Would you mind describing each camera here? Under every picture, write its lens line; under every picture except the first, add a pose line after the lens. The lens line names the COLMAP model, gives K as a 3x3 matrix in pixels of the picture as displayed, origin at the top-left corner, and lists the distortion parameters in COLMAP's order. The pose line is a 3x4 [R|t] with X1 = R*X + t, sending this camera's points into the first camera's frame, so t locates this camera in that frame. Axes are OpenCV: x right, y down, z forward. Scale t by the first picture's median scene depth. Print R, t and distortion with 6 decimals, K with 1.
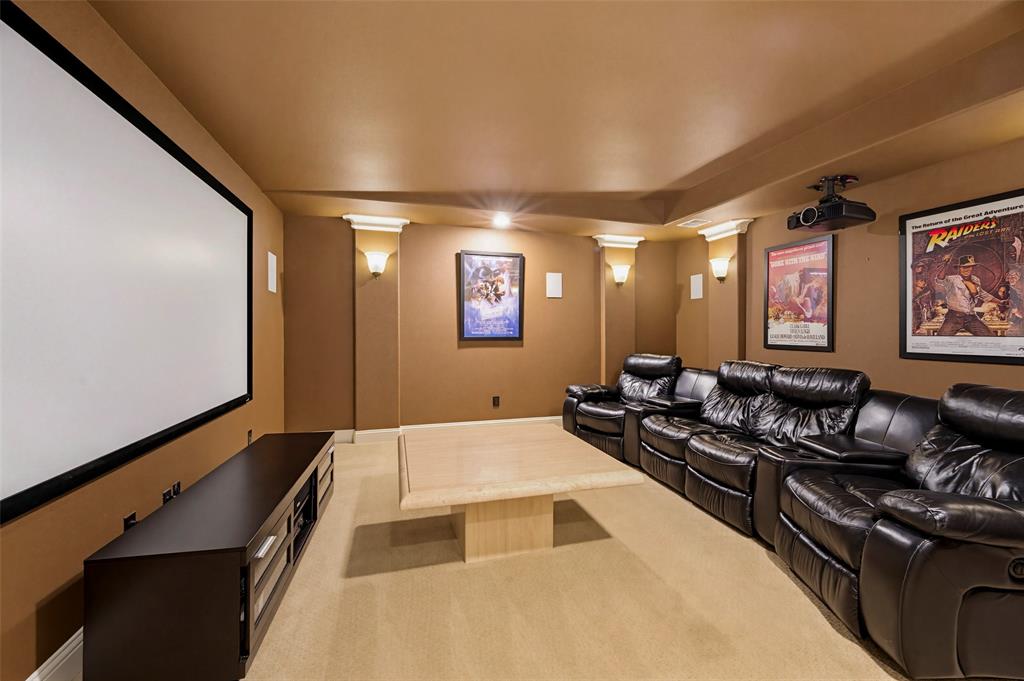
lens RADIAL K [[413.5, 0, 511.6], [0, 413.5, 341.9], [0, 0, 1]] dist [-0.002322, -0.005234]
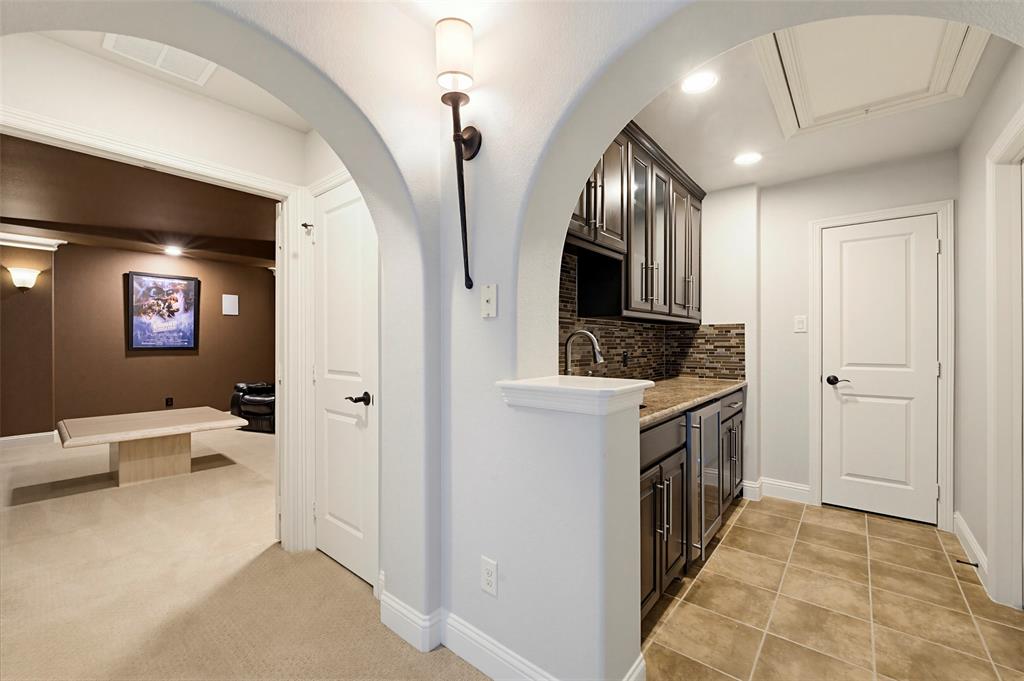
lens RADIAL K [[413.5, 0, 511.6], [0, 413.5, 341.9], [0, 0, 1]] dist [-0.002322, -0.005234]
pose [[0.827554, -0.001104, 0.561384, 0.112413], [0.014673, 0.999699, -0.019664, 0.010727], [-0.561194, 0.024511, 0.827322, -0.519768]]
